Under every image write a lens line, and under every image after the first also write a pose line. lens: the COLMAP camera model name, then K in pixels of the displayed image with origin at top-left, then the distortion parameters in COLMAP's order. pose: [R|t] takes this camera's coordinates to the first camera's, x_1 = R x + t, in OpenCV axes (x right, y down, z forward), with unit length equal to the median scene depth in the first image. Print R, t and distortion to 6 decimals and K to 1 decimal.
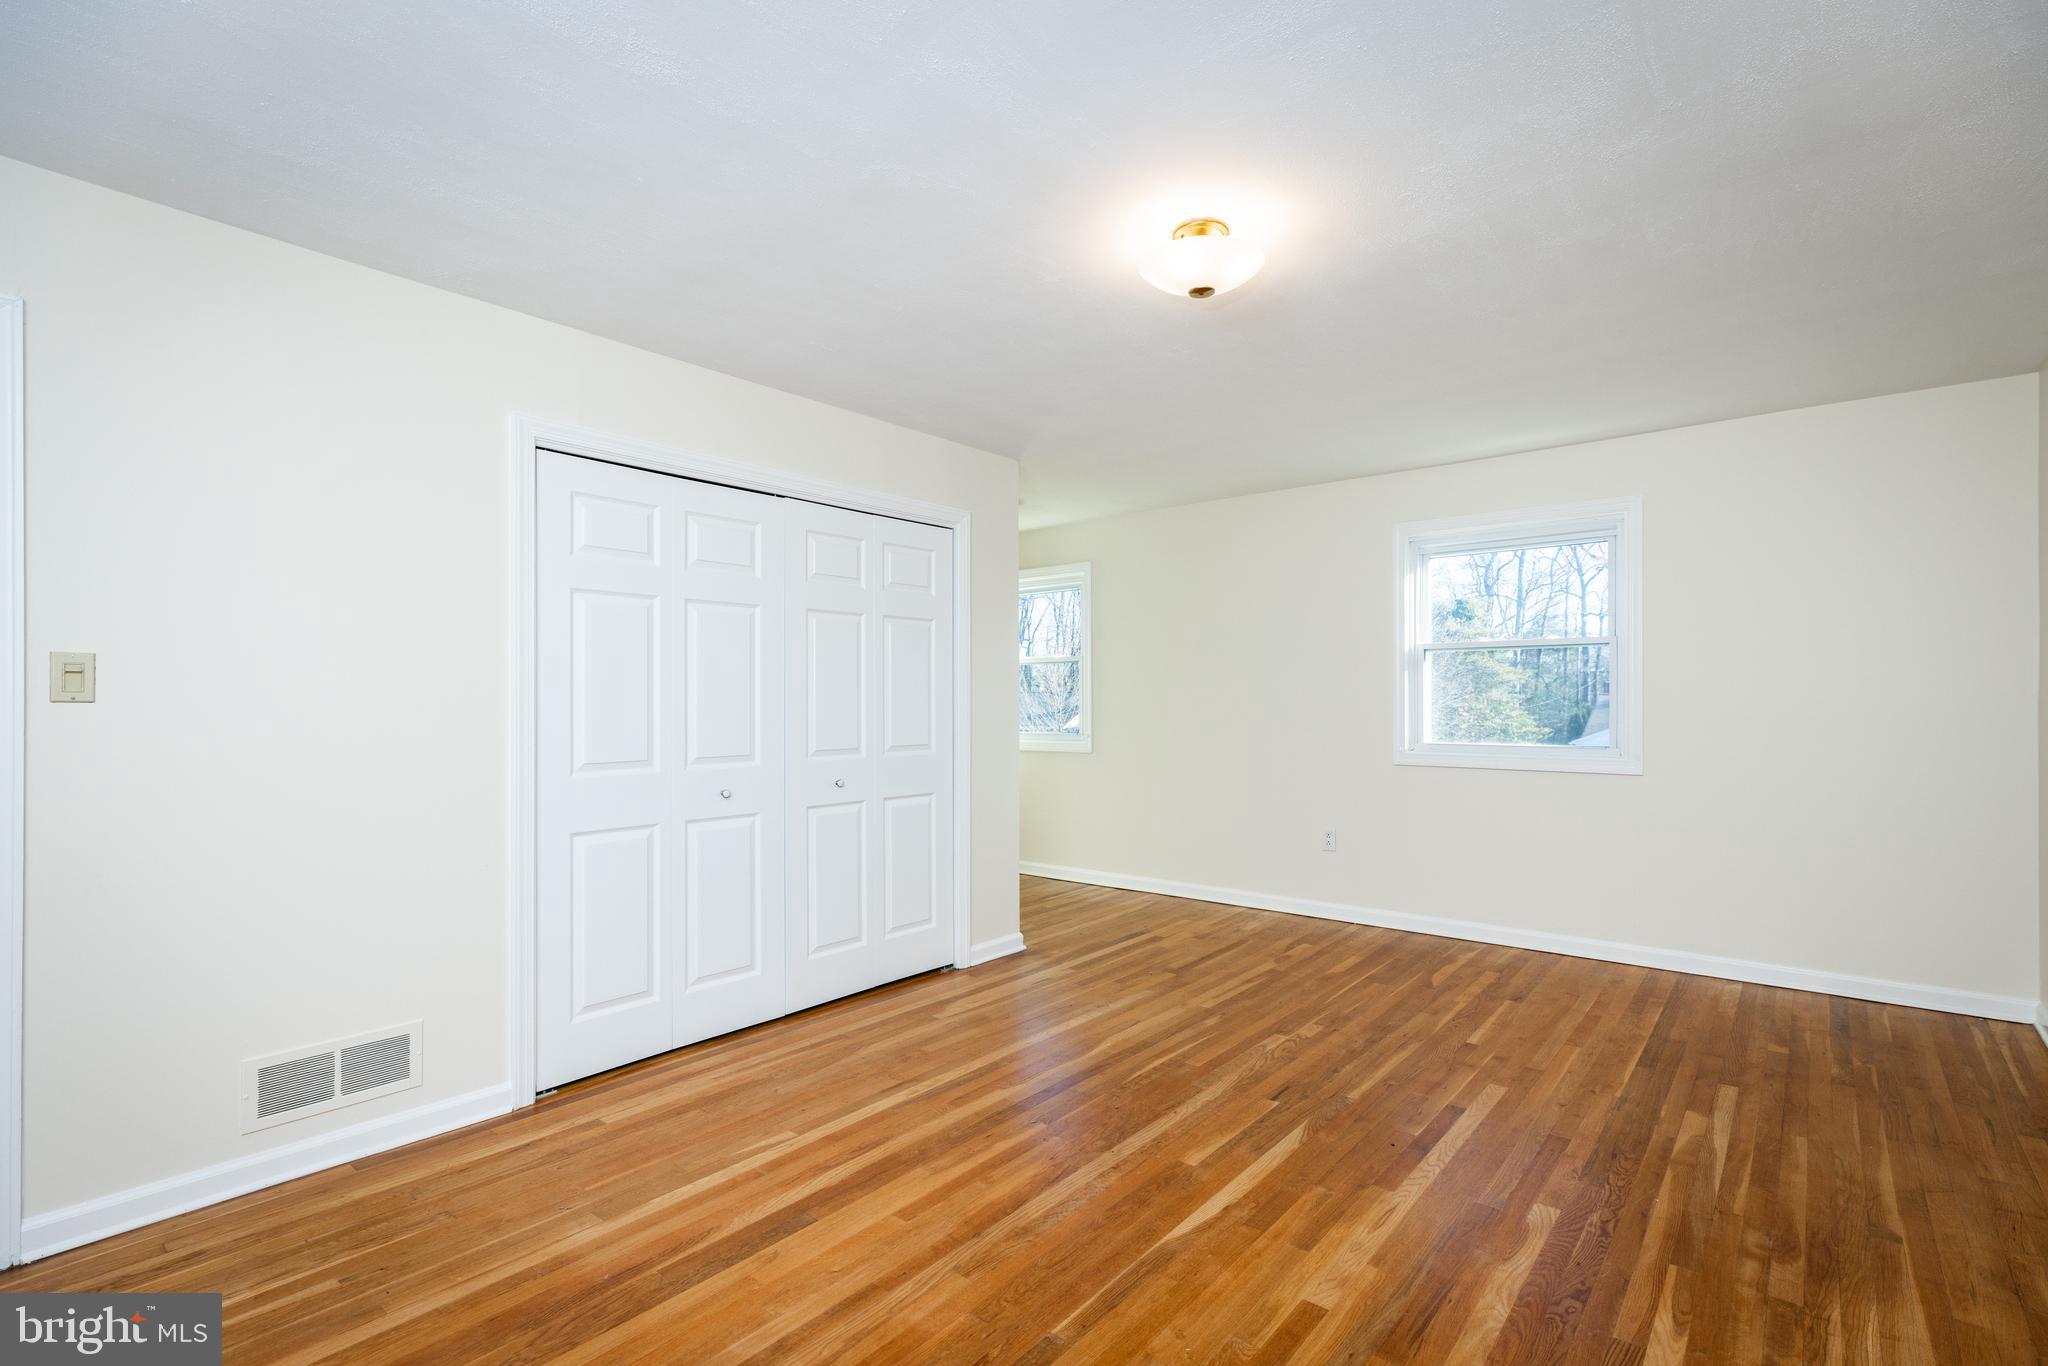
lens RADIAL K [[911.8, 0, 1020.5], [0, 911.8, 687.1], [0, 0, 1]] dist [0.007567, -0.000966]
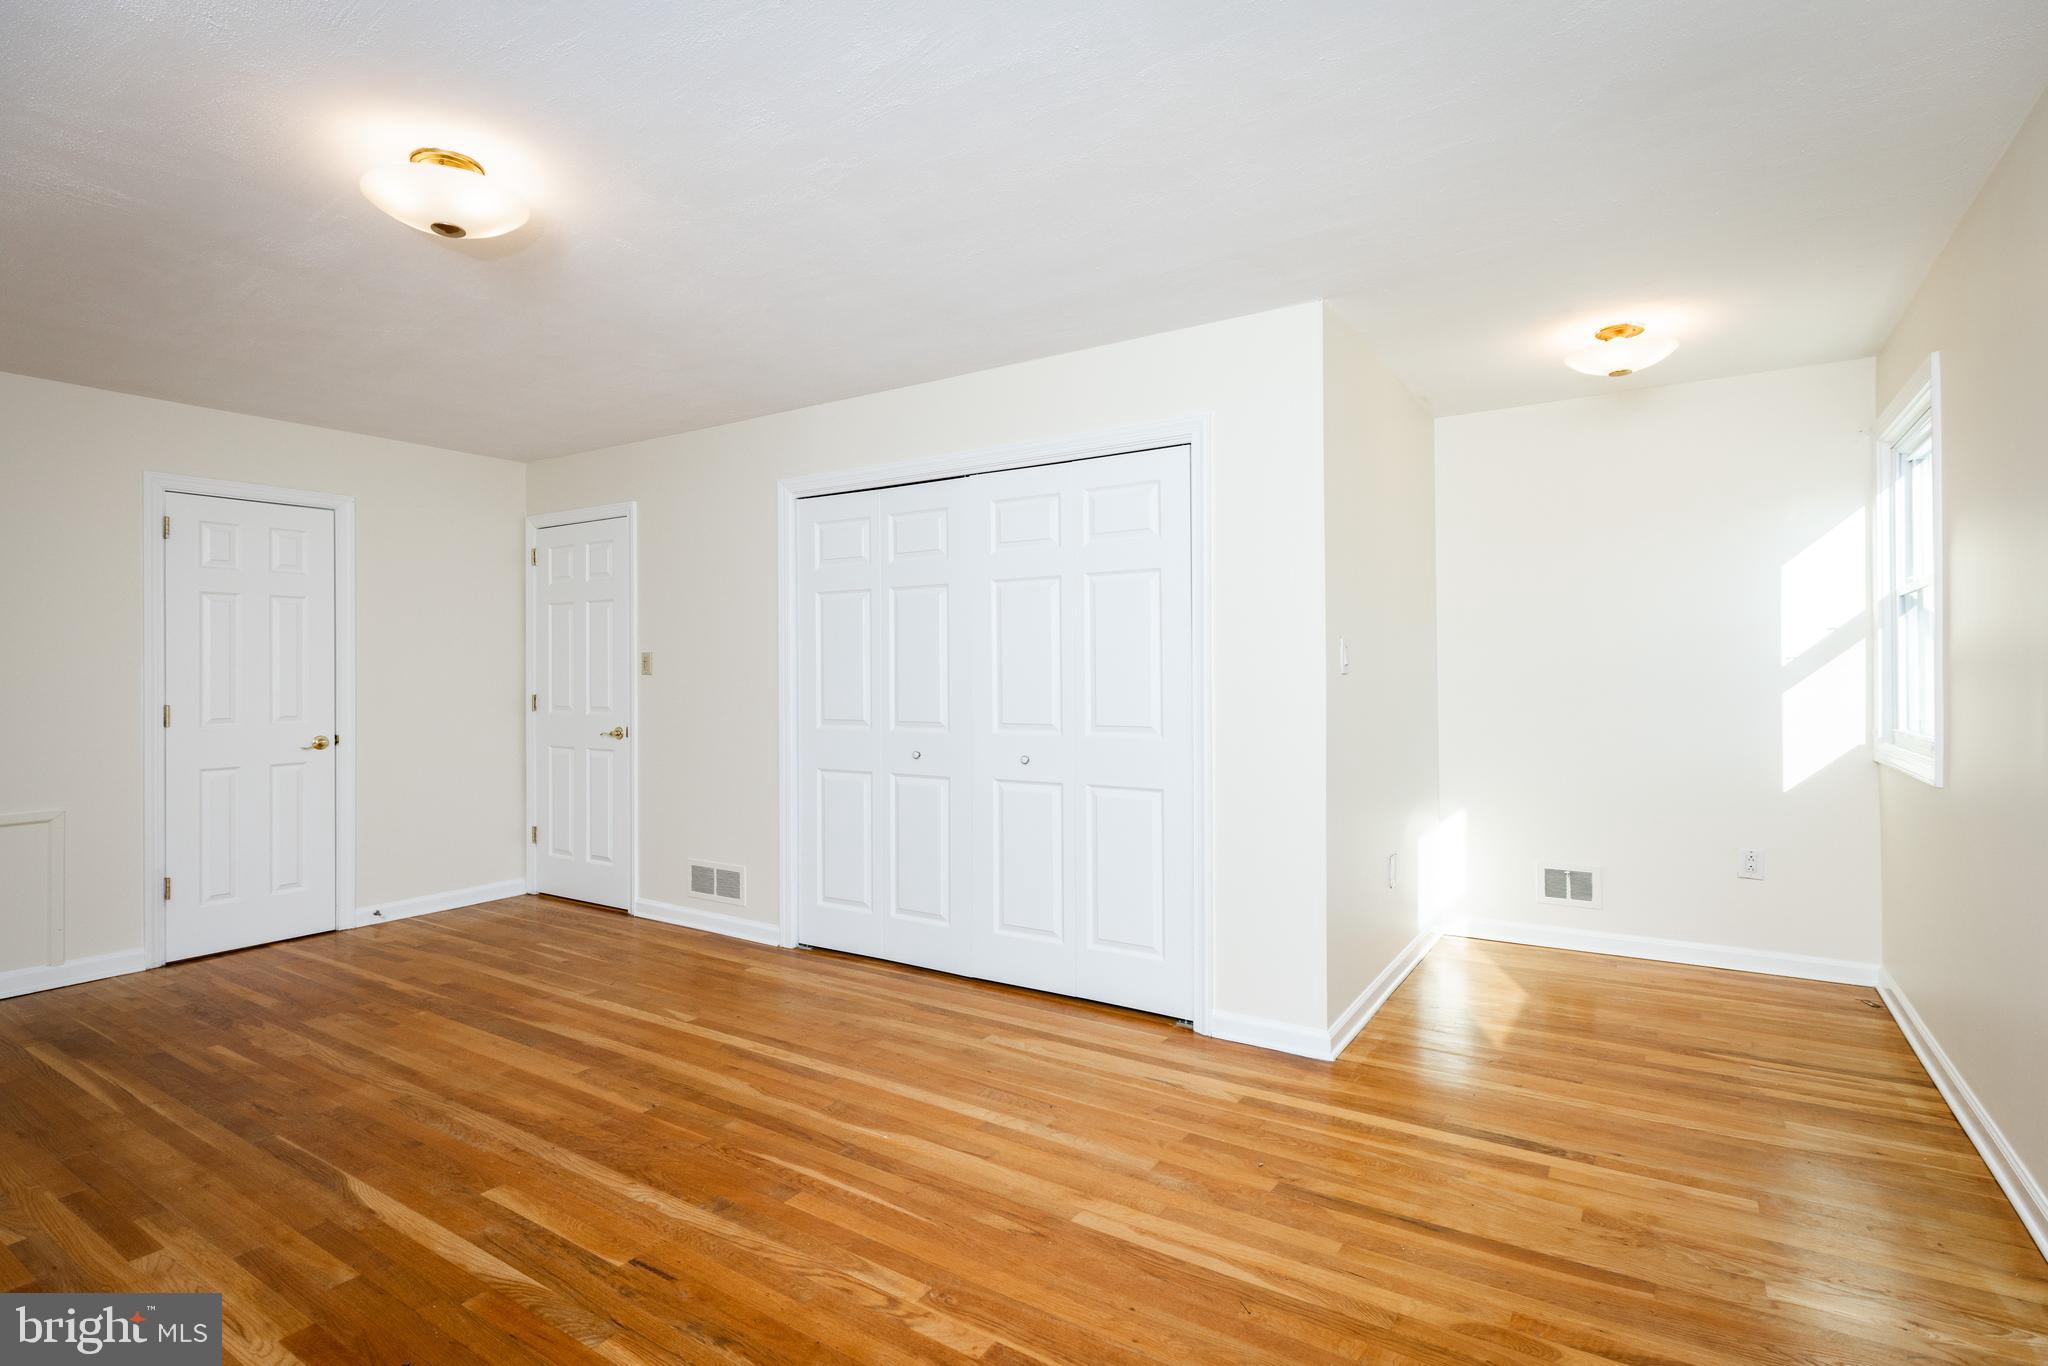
lens RADIAL K [[911.8, 0, 1020.5], [0, 911.8, 687.1], [0, 0, 1]] dist [0.007567, -0.000966]
pose [[0.174517, 0.015979, -0.984524, 0.938898], [0.023109, 0.999526, 0.020319, 0.026695], [0.984383, -0.026297, 0.174065, 1.130672]]
